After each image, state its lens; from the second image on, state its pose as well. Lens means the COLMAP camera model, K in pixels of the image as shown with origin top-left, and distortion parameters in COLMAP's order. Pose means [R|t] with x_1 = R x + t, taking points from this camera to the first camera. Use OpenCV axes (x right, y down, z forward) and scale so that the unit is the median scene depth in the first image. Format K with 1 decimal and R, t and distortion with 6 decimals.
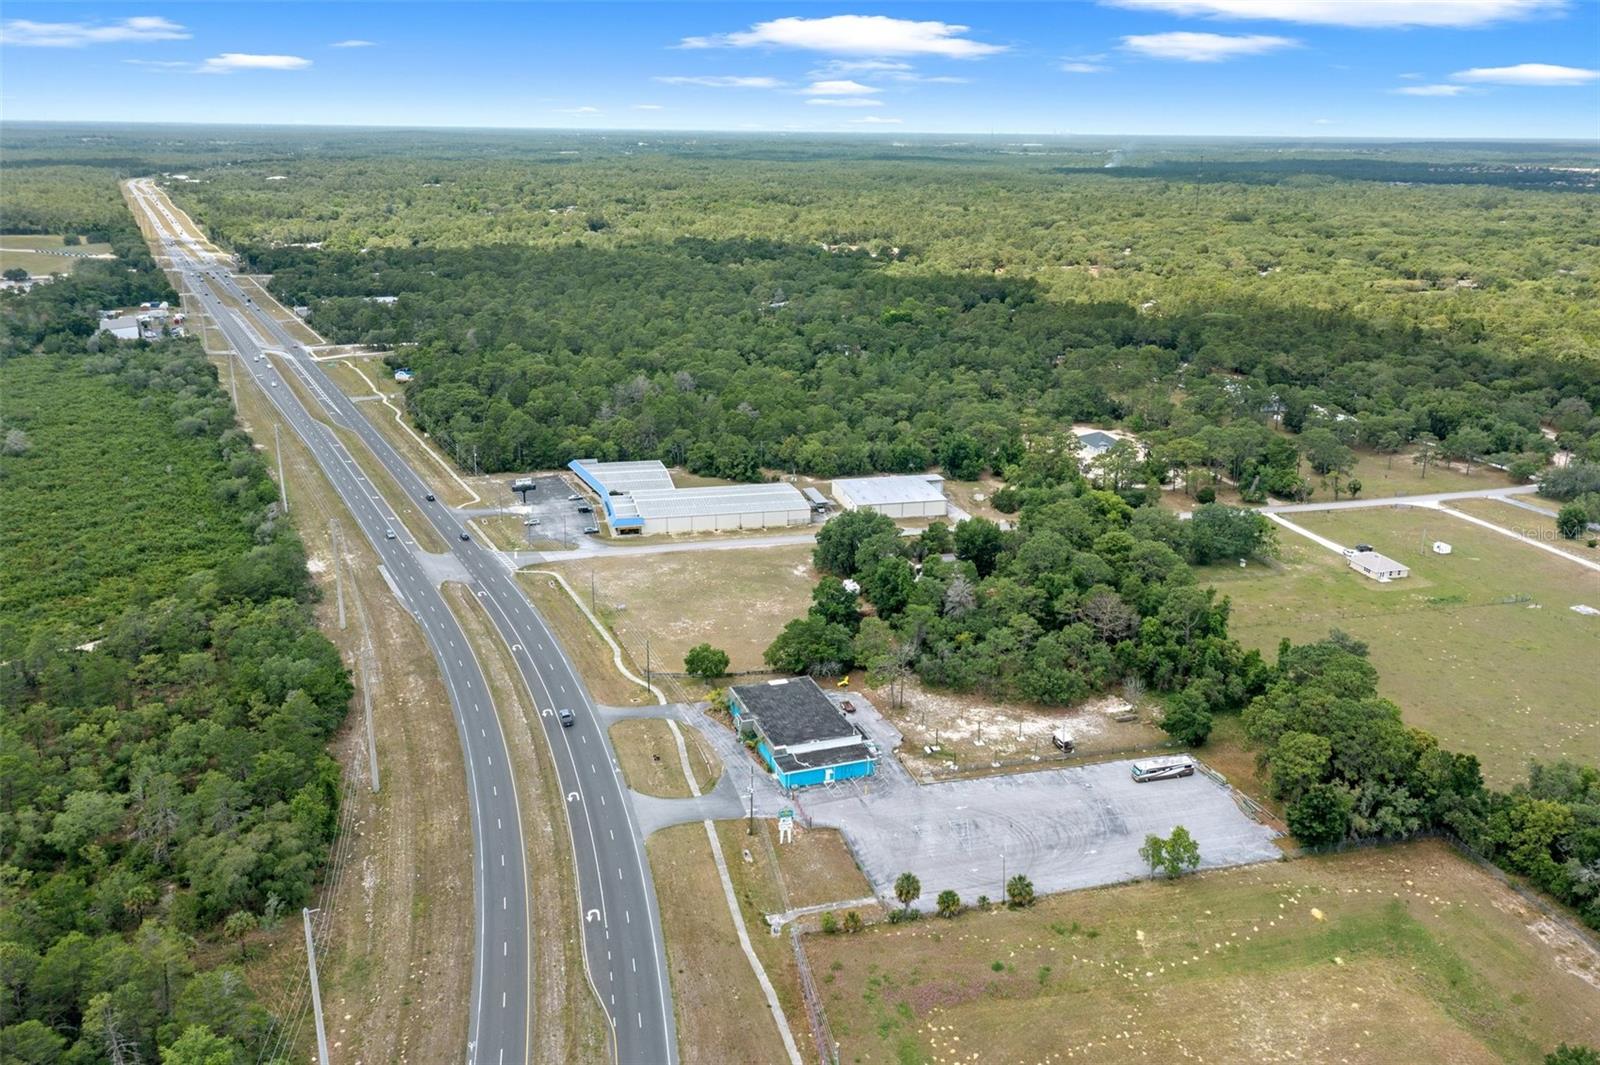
lens RADIAL K [[1231.5, 0, 801.6], [0, 1231.5, 611.4], [0, 0, 1]] dist [0.005869, 0.005162]
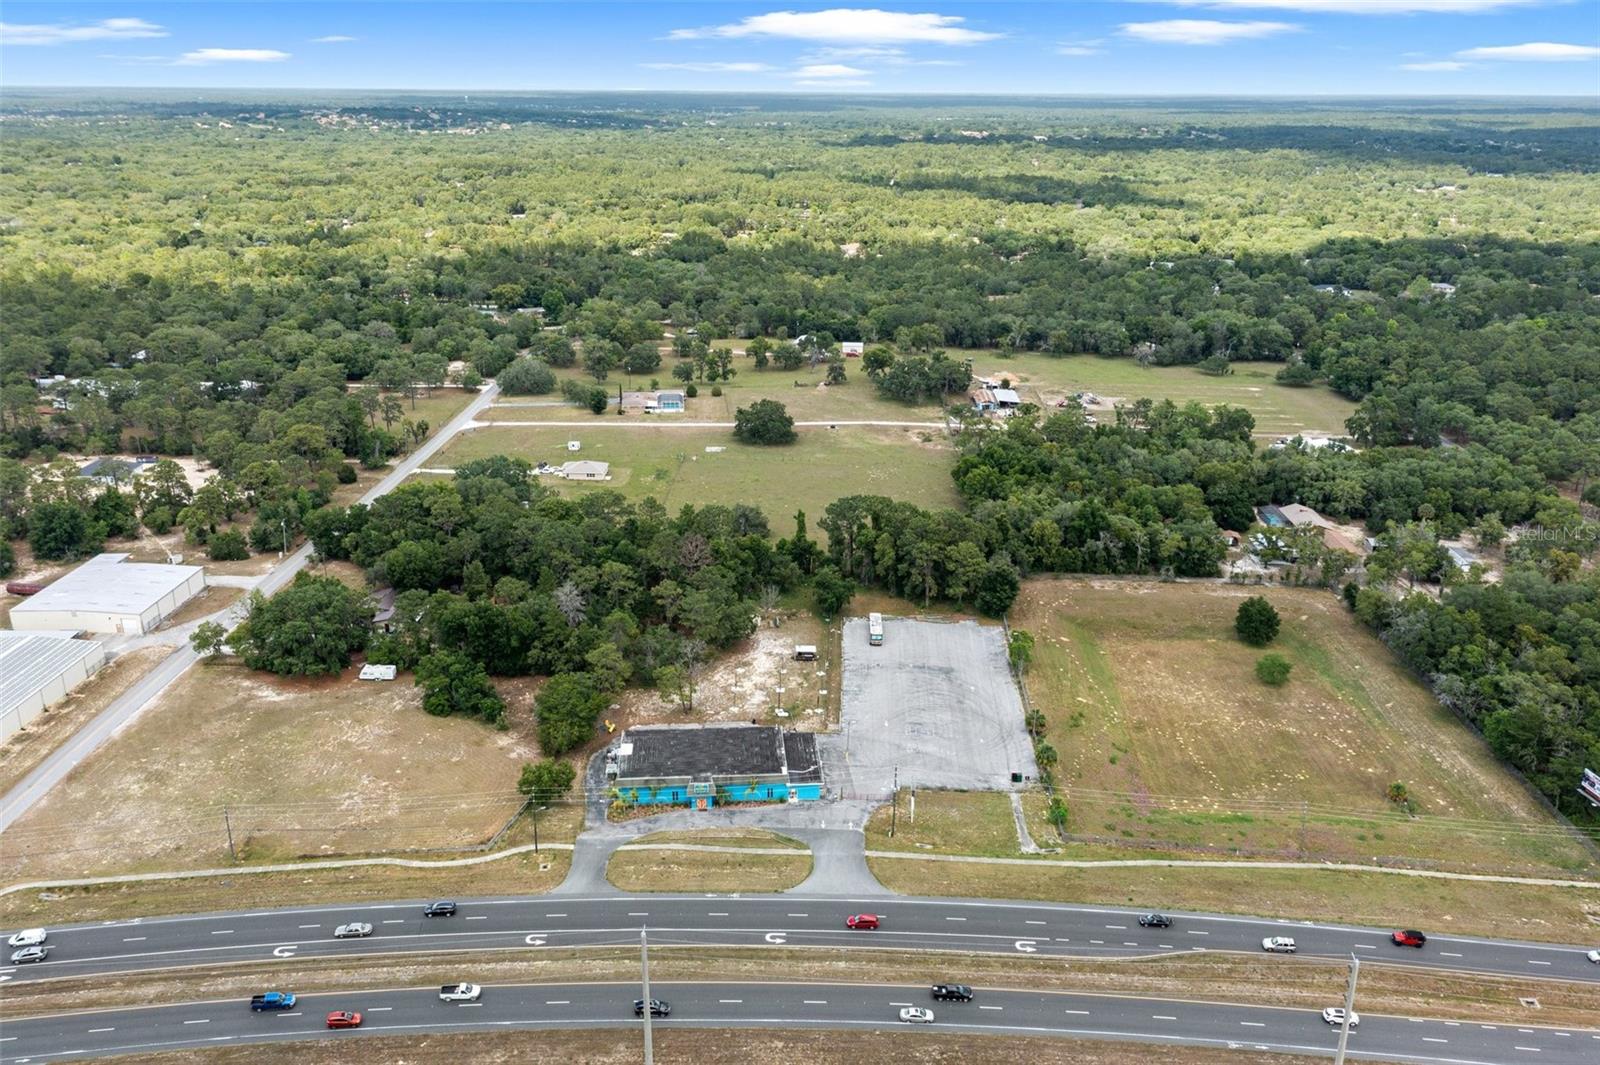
lens RADIAL K [[1252.3, 0, 798.6], [0, 1252.3, 547.1], [0, 0, 1]] dist [0.002605, 0.007663]
pose [[0.276616, -0.338875, 0.899248, -0.632566], [0.347911, 0.907597, 0.235001, -0.204221], [-0.895791, 0.247854, 0.368954, 0.473515]]
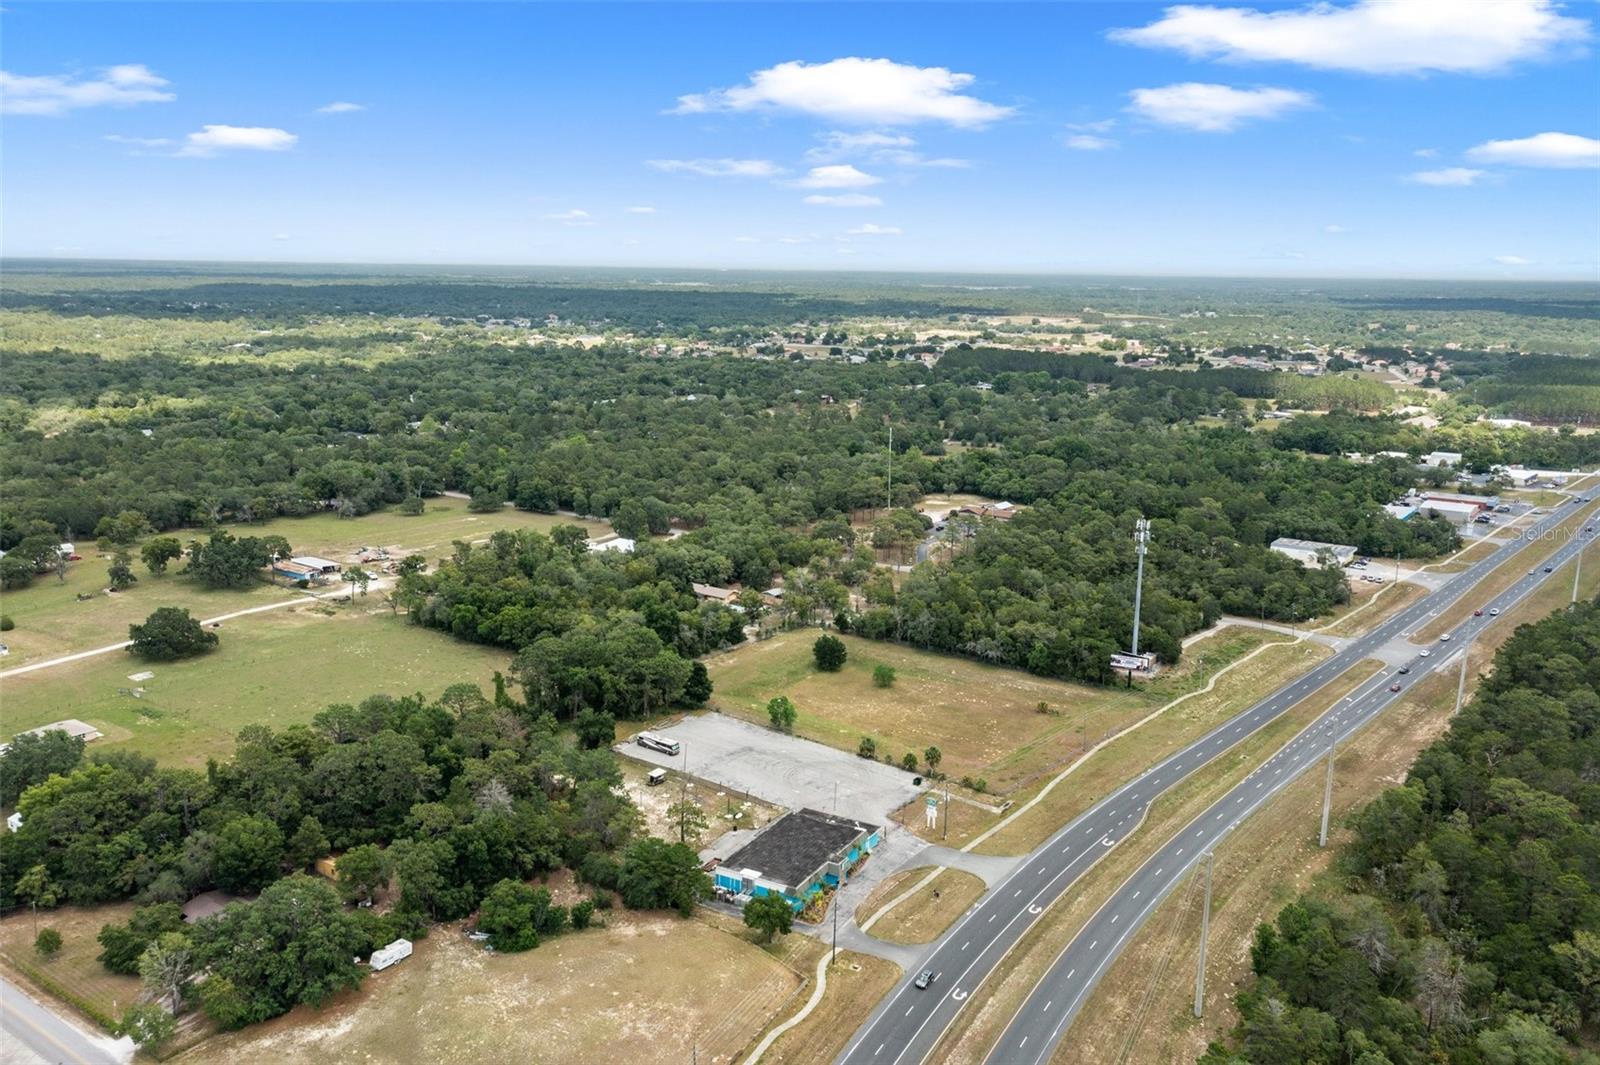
lens RADIAL K [[1251.9, 0, 802.7], [0, 1251.9, 530.0], [0, 0, 1]] dist [0.015377, 0.002969]
pose [[-0.650121, -0.176169, 0.739126, -0.594496], [0.253858, 0.866495, 0.429816, -0.477772], [-0.716170, 0.467065, -0.518605, 1.170226]]
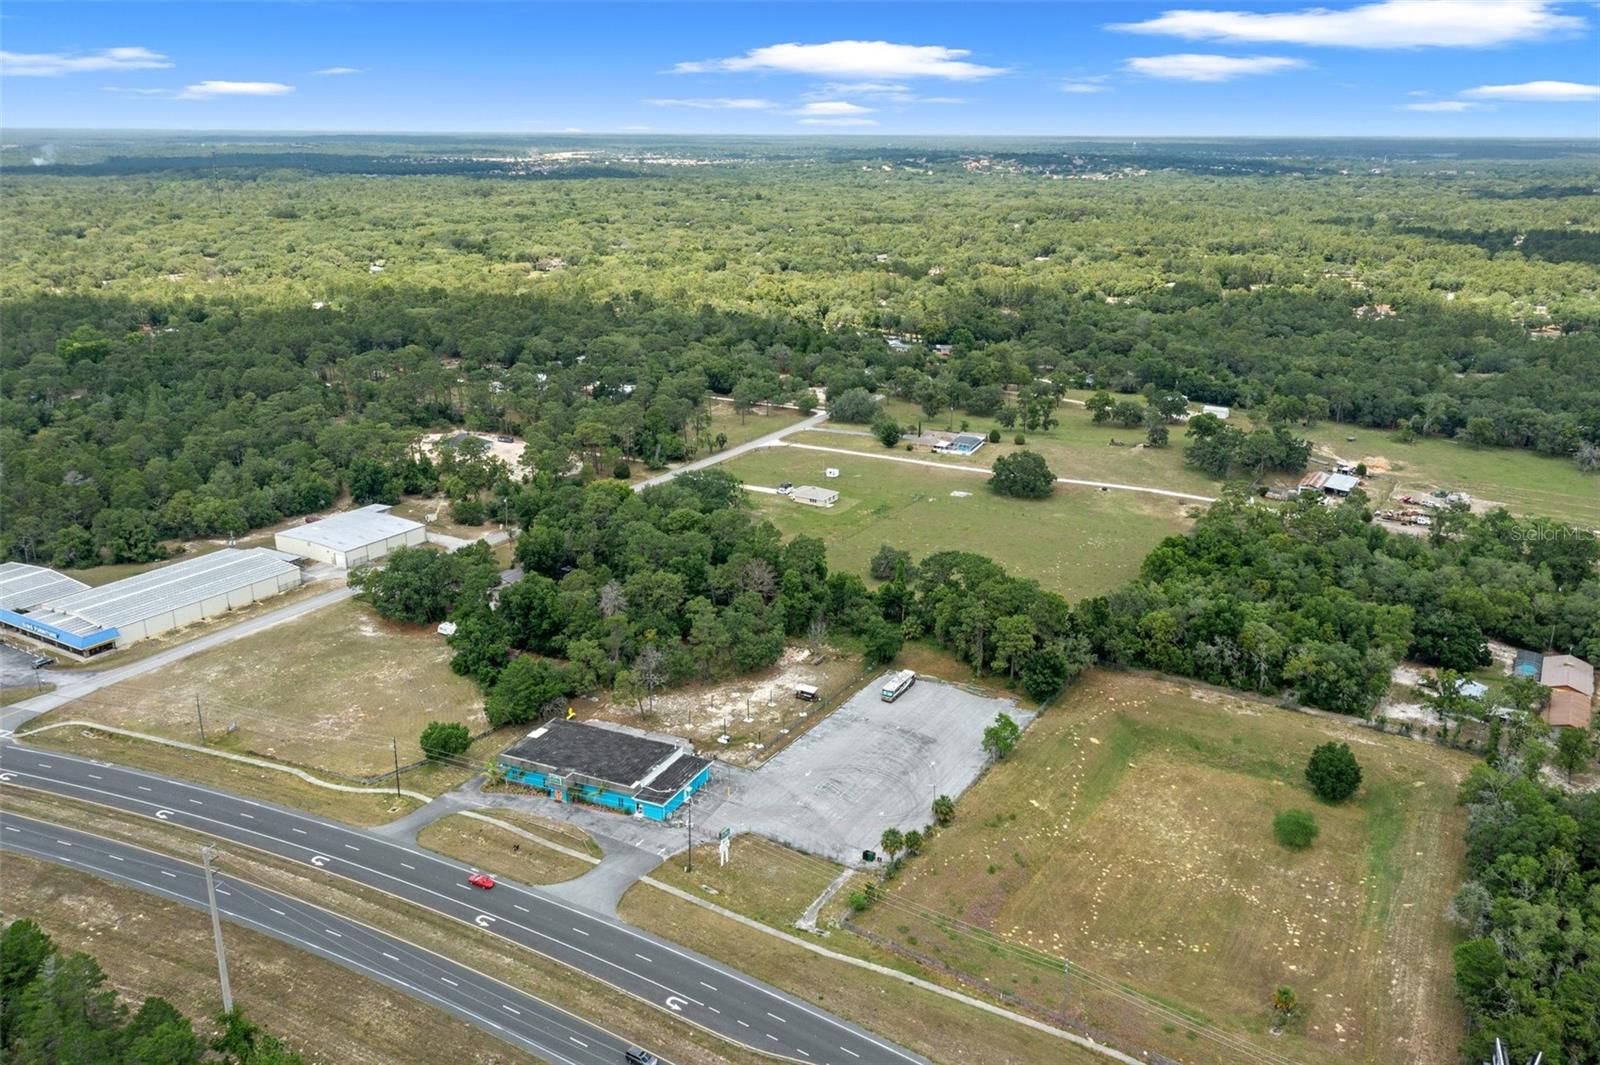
lens RADIAL K [[1242.3, 0, 797.4], [0, 1242.3, 577.6], [0, 0, 1]] dist [0.006214, 0.005262]
pose [[0.708590, -0.244806, 0.661793, -0.414367], [0.259244, 0.962616, 0.078509, -0.068581], [-0.656272, 0.115935, 0.745565, 0.141762]]
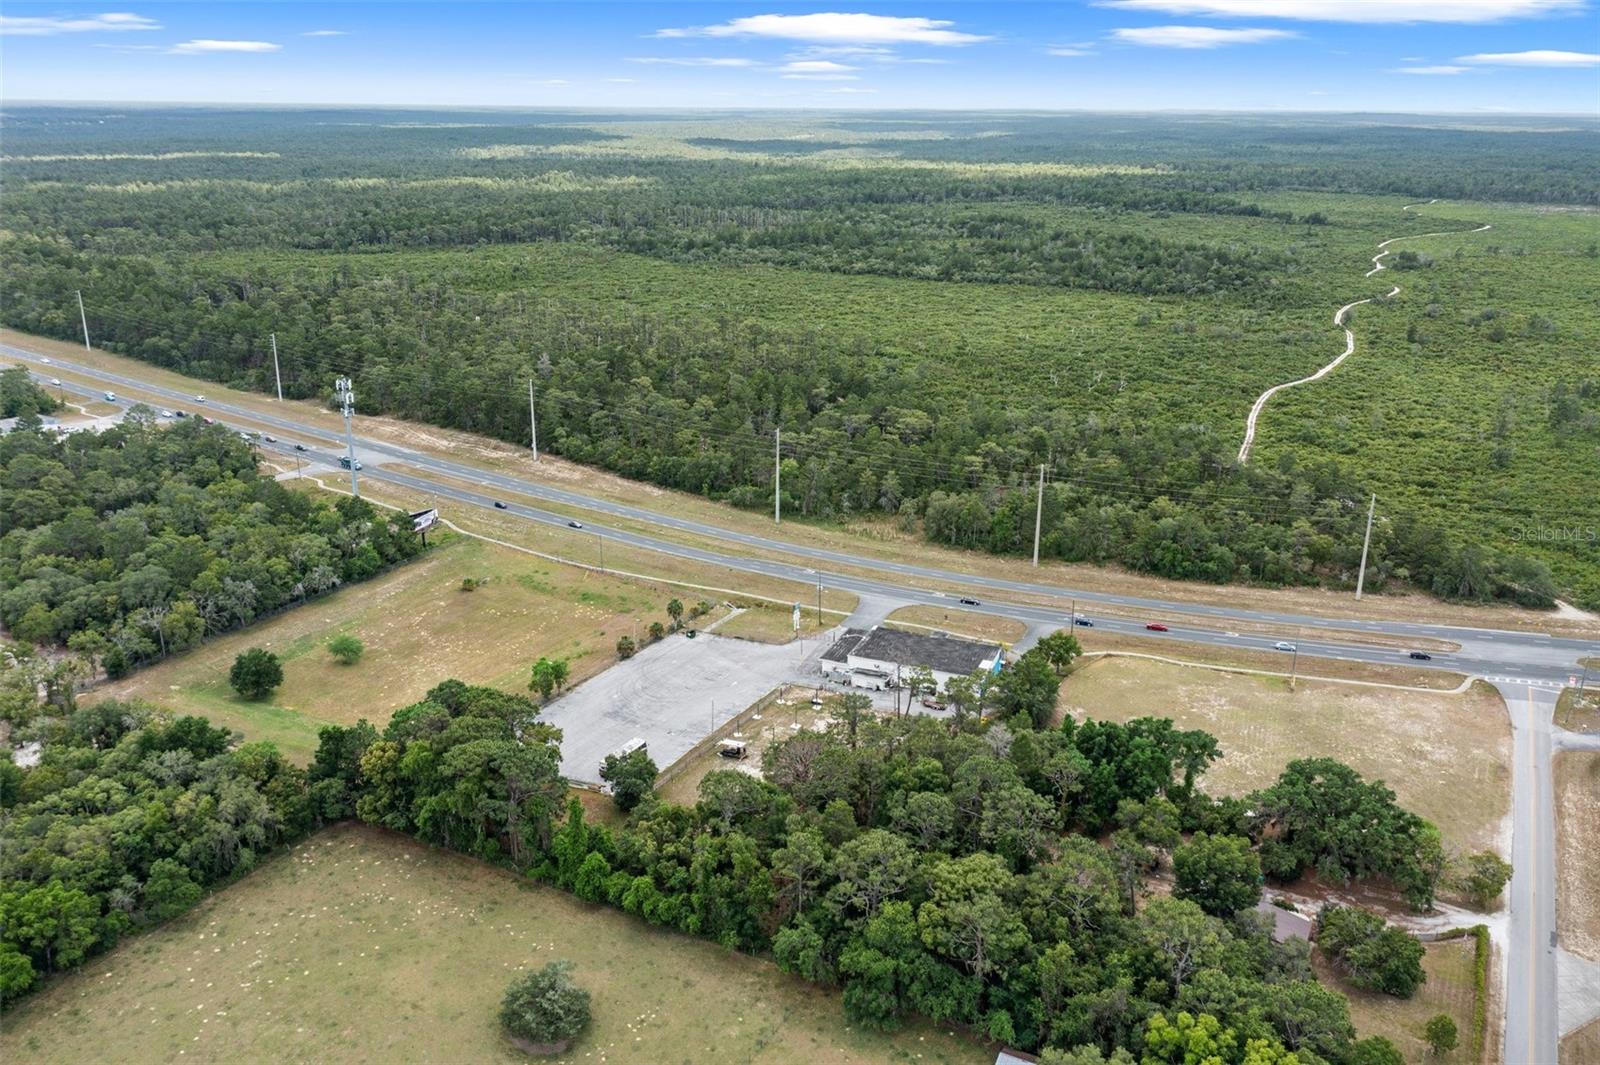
lens RADIAL K [[1256.4, 0, 795.3], [0, 1256.4, 537.6], [0, 0, 1]] dist [0.005701, 0.007694]
pose [[-0.681764, 0.219213, -0.697957, 0.678272], [-0.281263, 0.802181, 0.526684, -0.453580], [0.675344, 0.555384, -0.485241, 1.171125]]
